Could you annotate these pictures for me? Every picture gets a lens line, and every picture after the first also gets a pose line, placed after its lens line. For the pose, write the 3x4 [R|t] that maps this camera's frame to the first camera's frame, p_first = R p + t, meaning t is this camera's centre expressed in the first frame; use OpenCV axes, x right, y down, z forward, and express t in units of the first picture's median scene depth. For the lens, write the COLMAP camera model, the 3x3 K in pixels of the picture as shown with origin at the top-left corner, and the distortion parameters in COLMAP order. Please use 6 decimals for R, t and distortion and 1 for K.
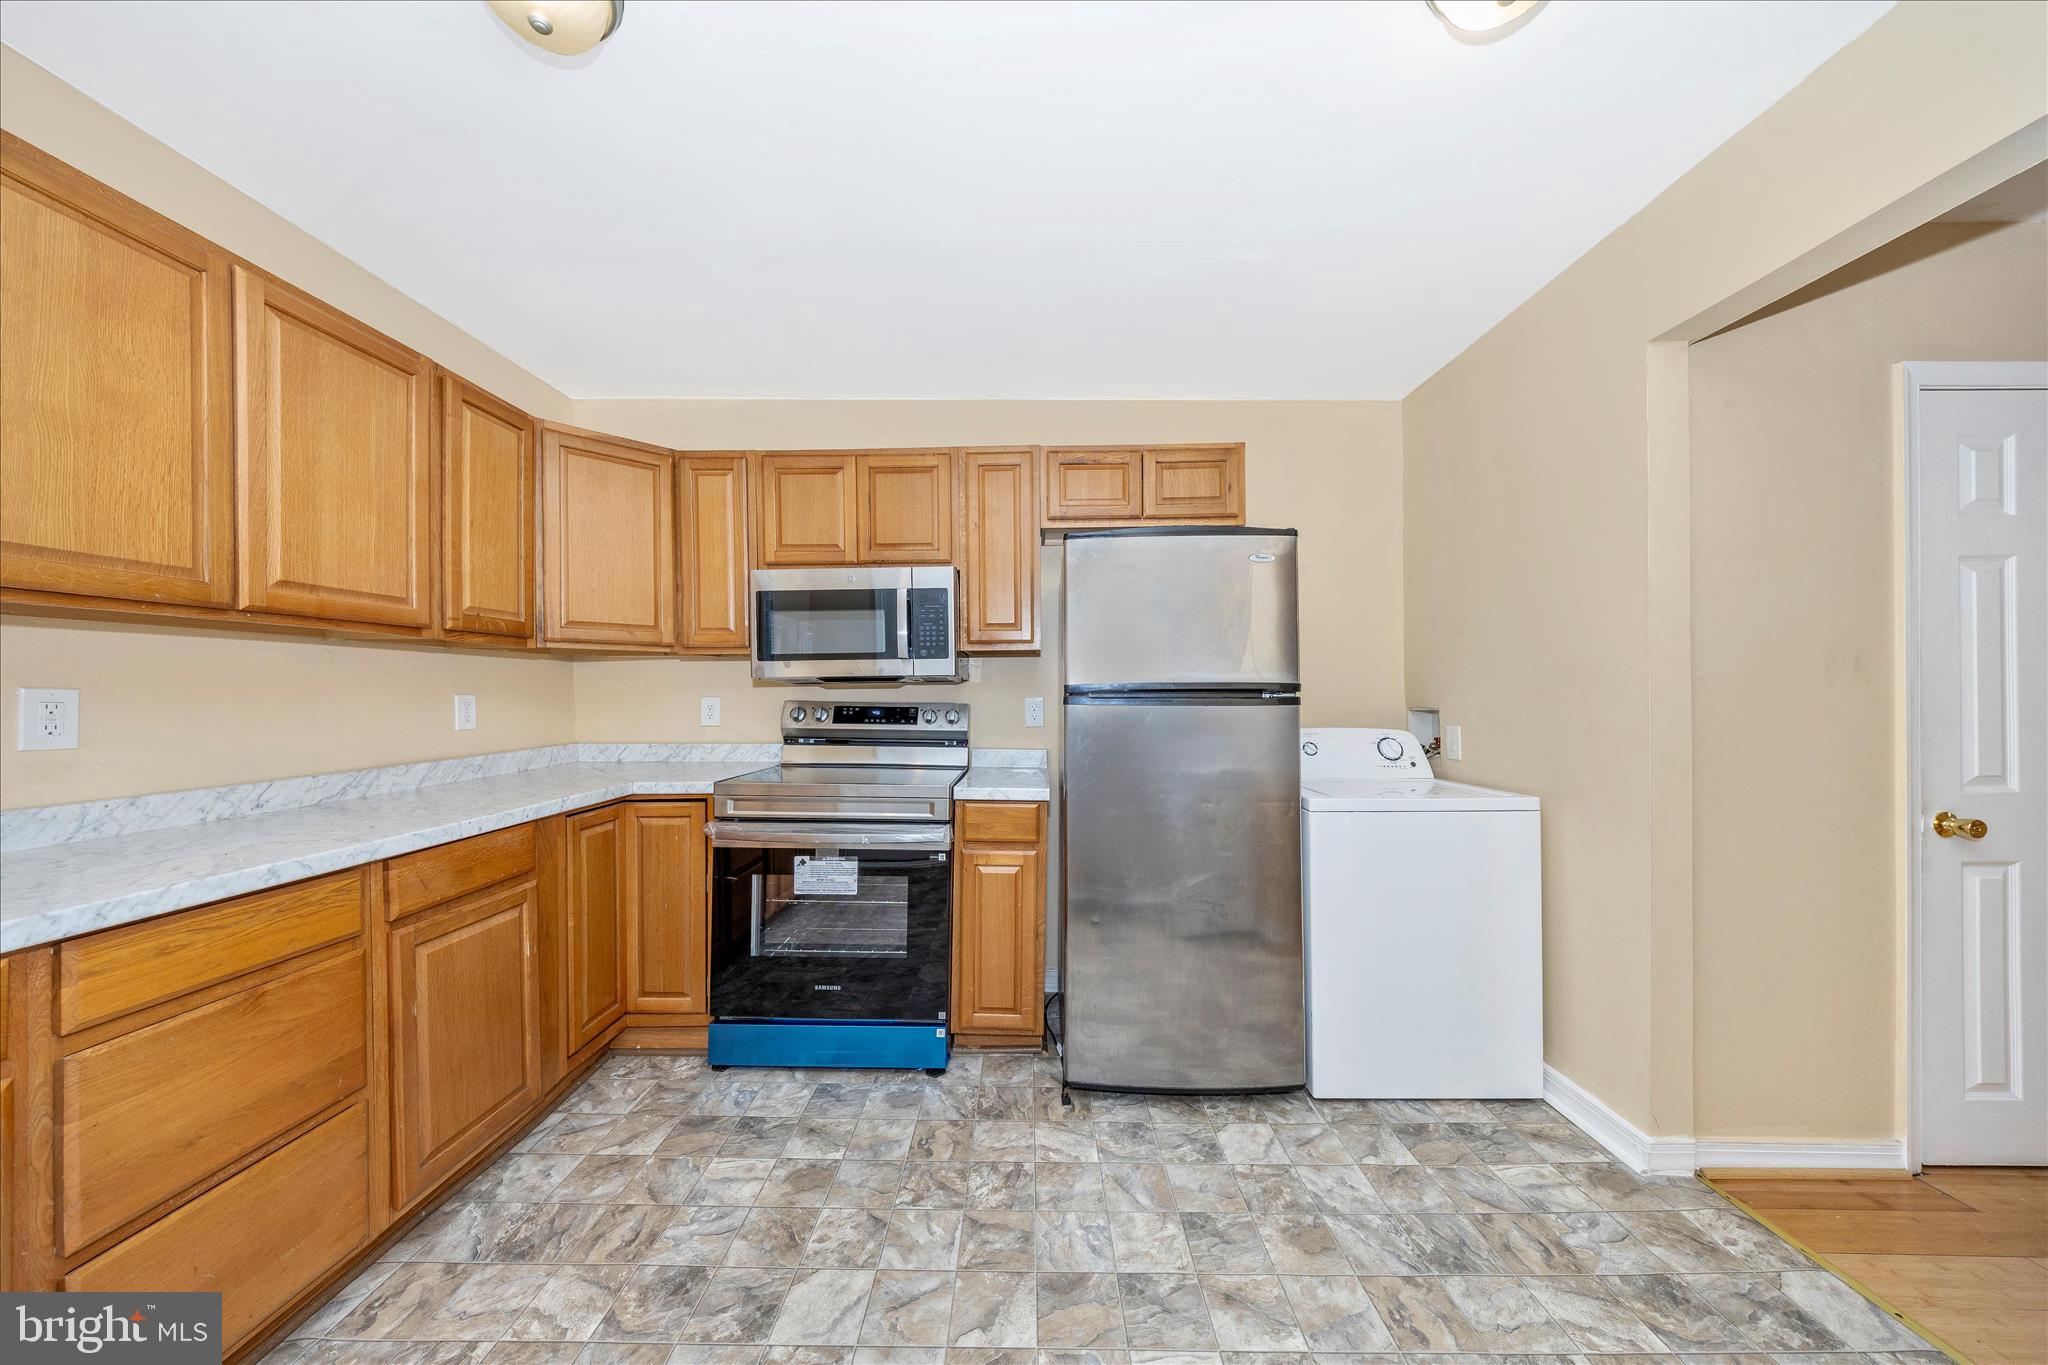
lens RADIAL K [[662.9, 0, 1024.0], [0, 662.9, 682.5], [0, 0, 1]] dist [-0.002981, -0.000165]
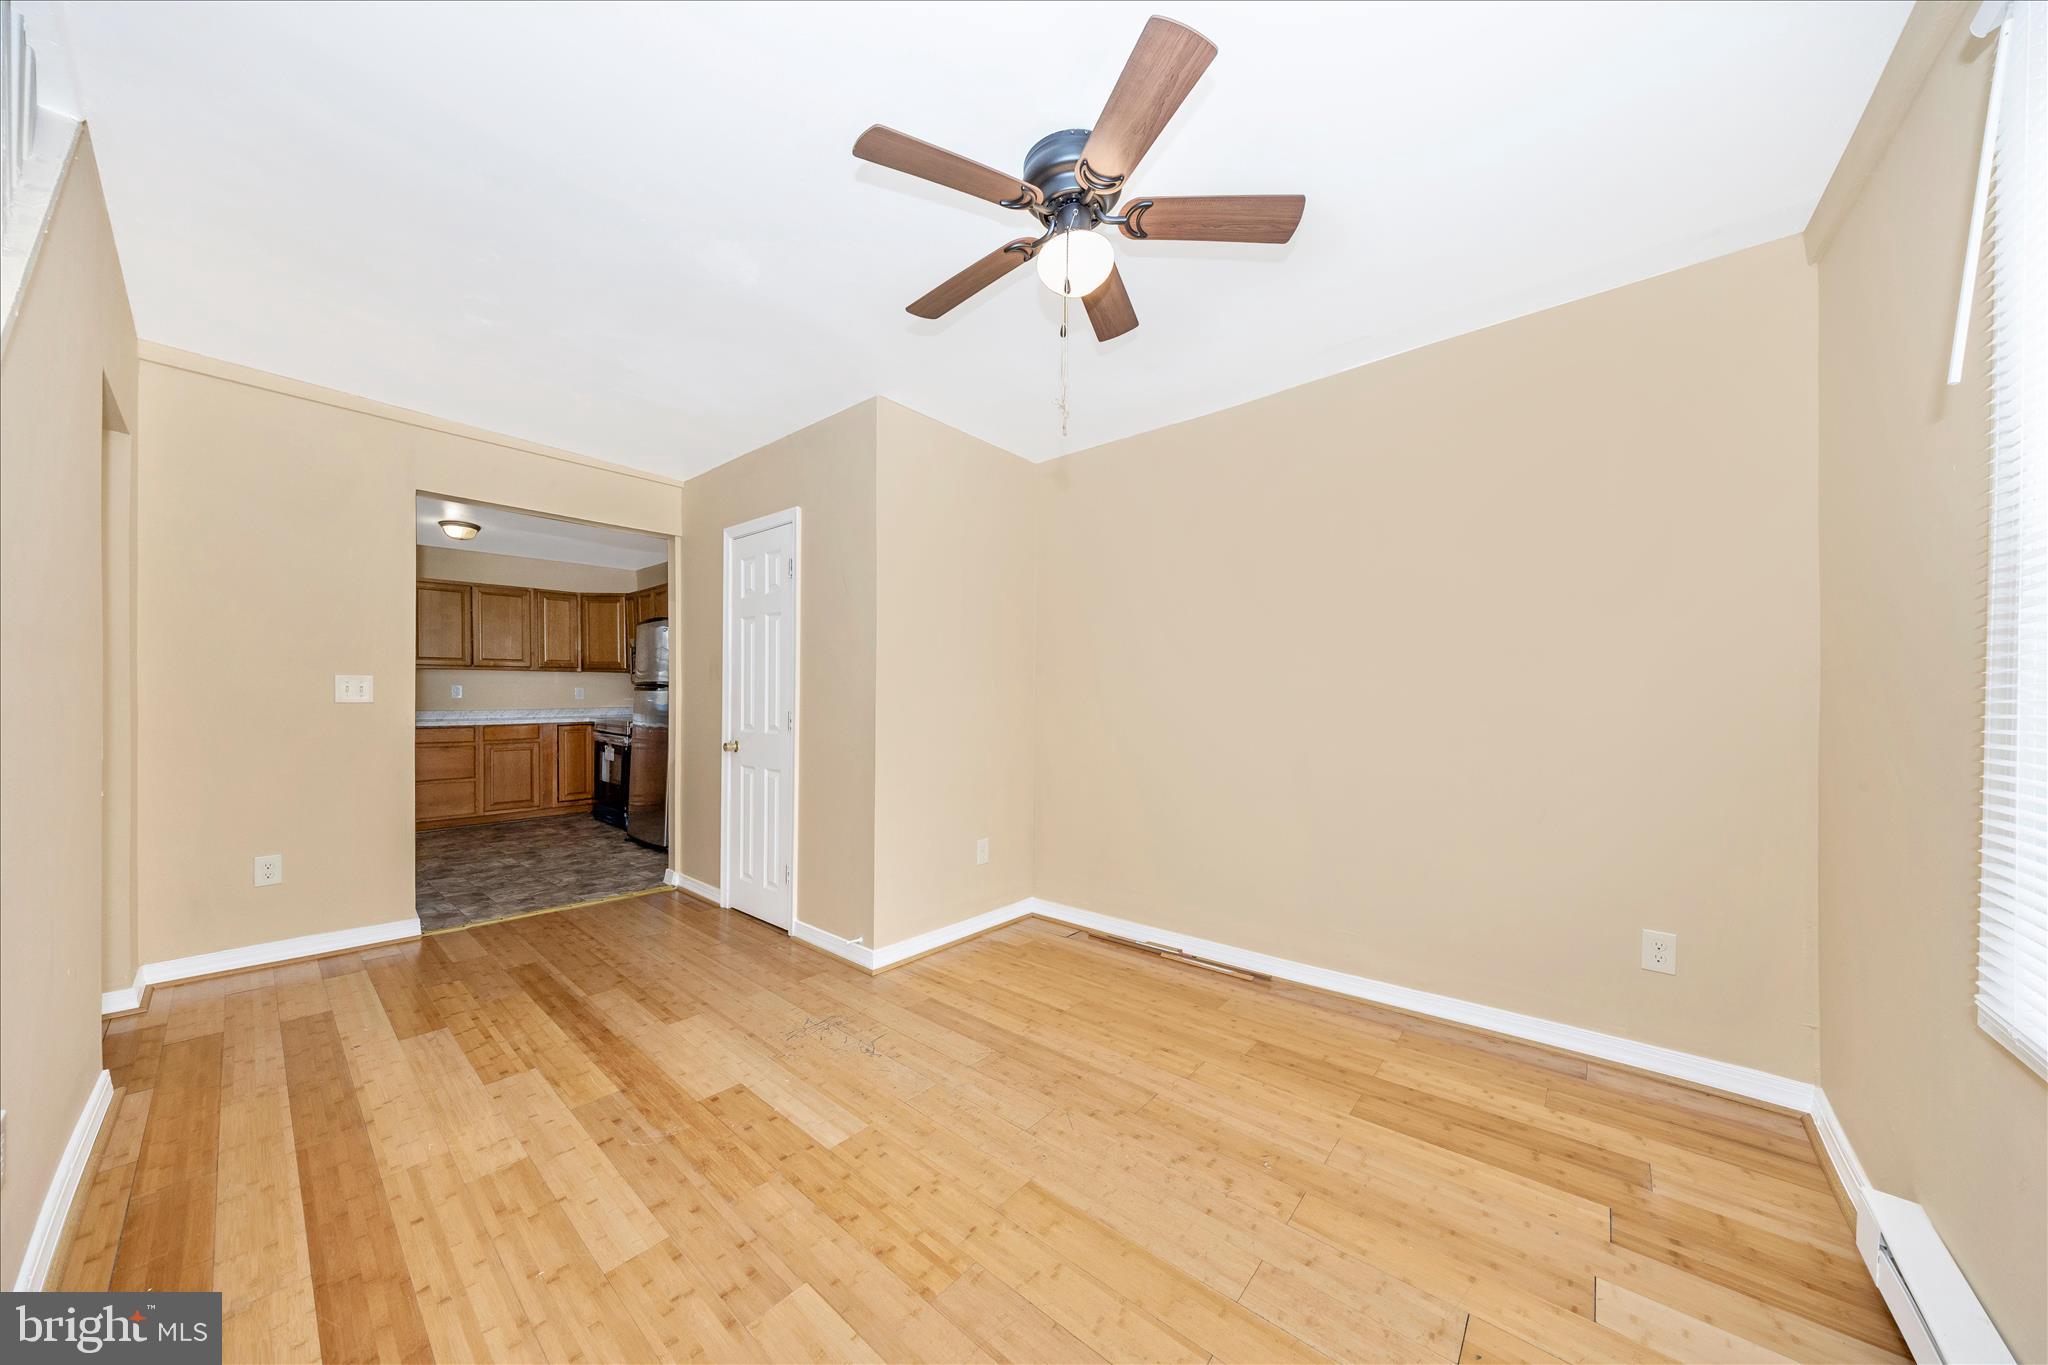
lens RADIAL K [[679.8, 0, 1024.3], [0, 679.8, 697.4], [0, 0, 1]] dist [-0.002703, -0.000161]
pose [[0.767921, 0.007834, -0.640497, 3.080768], [0.005238, 0.999815, 0.018509, 0.017204], [0.640523, -0.017568, 0.767738, -0.060725]]
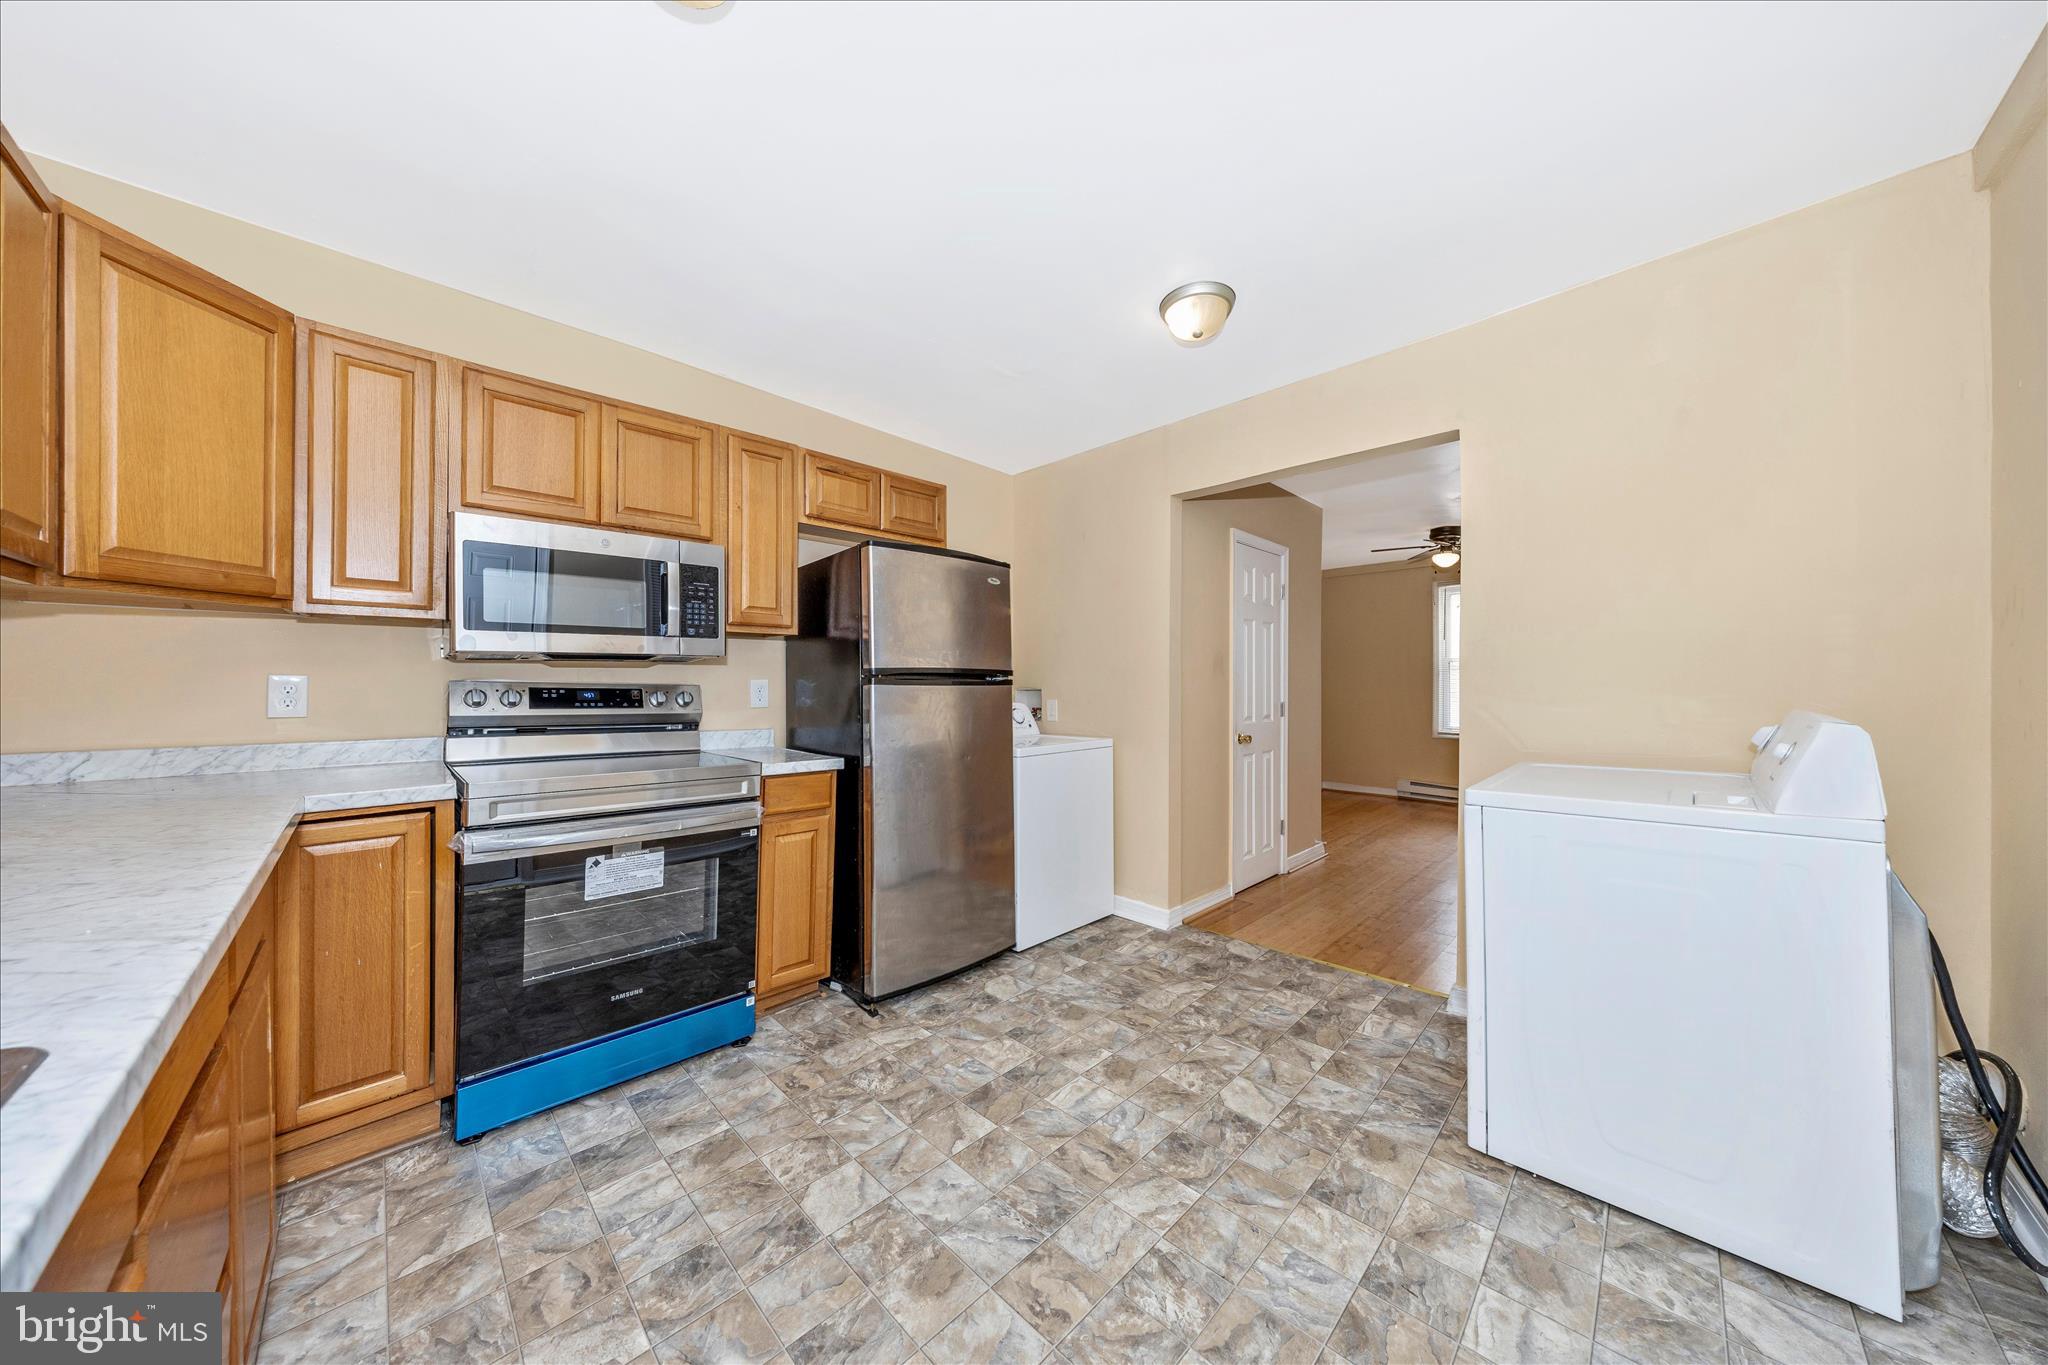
lens RADIAL K [[662.9, 0, 1024.0], [0, 662.9, 682.5], [0, 0, 1]] dist [-0.002981, -0.000165]
pose [[0.698048, 0.002105, 0.716048, -0.622738], [-0.021309, 0.999614, 0.017836, 0.002129], [-0.715734, -0.027709, 0.697824, -0.020025]]
